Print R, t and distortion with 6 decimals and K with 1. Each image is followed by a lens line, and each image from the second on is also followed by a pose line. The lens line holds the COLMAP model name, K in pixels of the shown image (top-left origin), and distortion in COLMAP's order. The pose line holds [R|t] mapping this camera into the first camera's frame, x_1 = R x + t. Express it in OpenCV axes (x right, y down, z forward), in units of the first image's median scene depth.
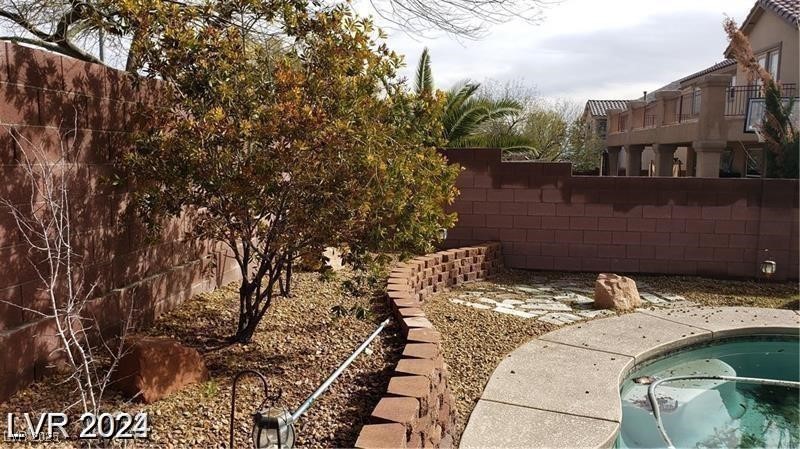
lens RADIAL K [[614.0, 0, 400.0], [0, 614.0, 224.5], [0, 0, 1]] dist [0.029148, -0.003078]
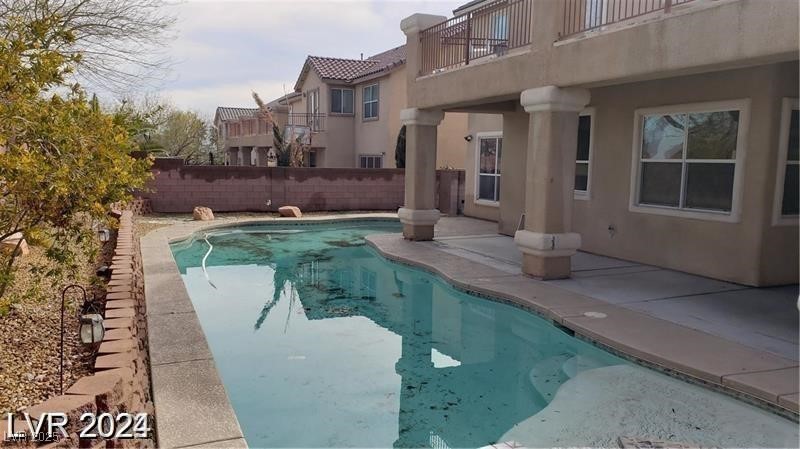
lens RADIAL K [[614.0, 0, 400.0], [0, 614.0, 224.5], [0, 0, 1]] dist [0.029148, -0.003078]
pose [[0.849256, -0.052898, 0.525325, -0.202152], [0.049964, 0.998555, 0.019777, 0.112686], [-0.525612, 0.009452, 0.850672, -1.124596]]
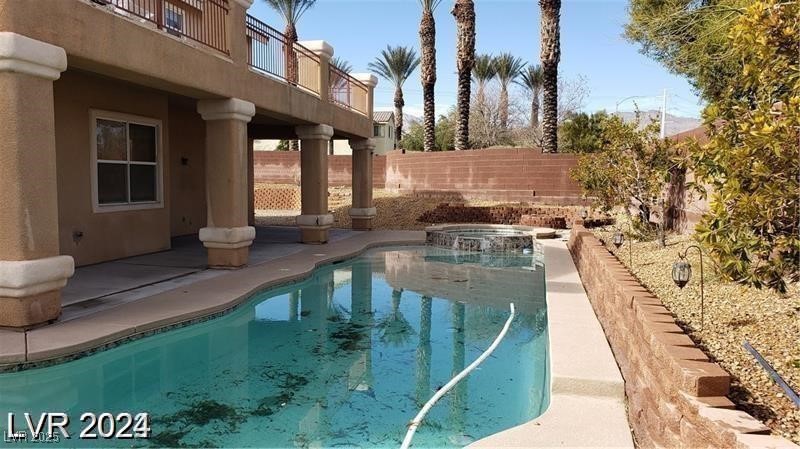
lens RADIAL K [[614.0, 0, 400.0], [0, 614.0, 224.5], [0, 0, 1]] dist [0.029148, -0.003078]
pose [[-0.995079, -0.017265, 0.097574, 0.556896], [0.000447, 0.983912, 0.178654, -0.283785], [-0.099088, 0.177818, -0.979062, 3.338839]]
